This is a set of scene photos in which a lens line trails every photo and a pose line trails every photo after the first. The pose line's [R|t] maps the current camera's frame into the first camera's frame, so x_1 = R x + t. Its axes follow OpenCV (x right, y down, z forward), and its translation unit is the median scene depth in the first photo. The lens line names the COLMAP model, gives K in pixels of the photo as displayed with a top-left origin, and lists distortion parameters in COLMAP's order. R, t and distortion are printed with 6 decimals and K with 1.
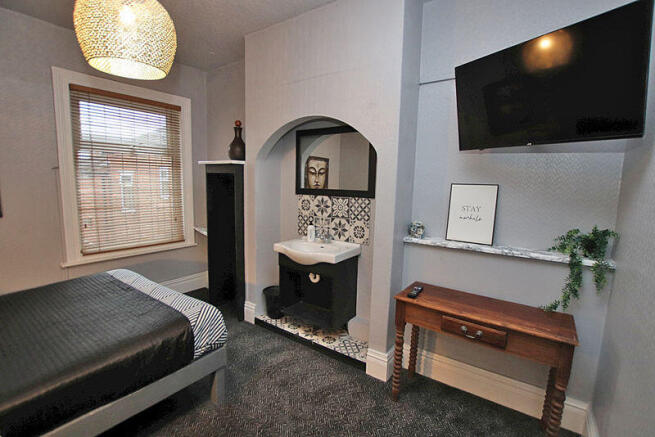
lens RADIAL K [[305.8, 0, 327.5], [0, 305.8, 218.5], [0, 0, 1]] dist [-0.003606, -0.000126]
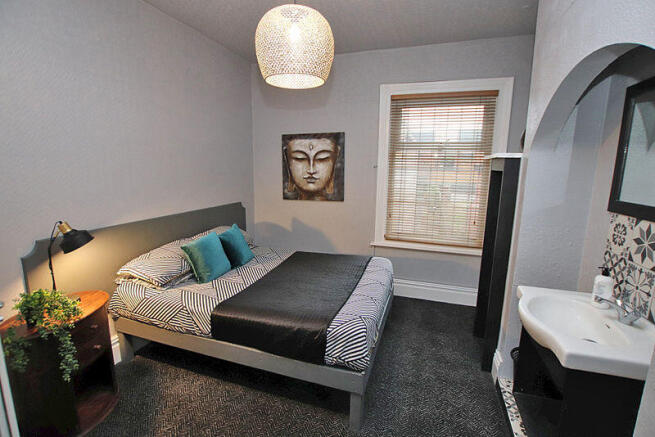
lens RADIAL K [[305.8, 0, 327.5], [0, 305.8, 218.5], [0, 0, 1]] dist [-0.003606, -0.000126]
pose [[0.309962, 0.146976, -0.939320, 0.254335], [-0.131554, 0.985105, 0.110729, -0.064619], [0.941603, 0.089249, 0.324681, 0.395012]]
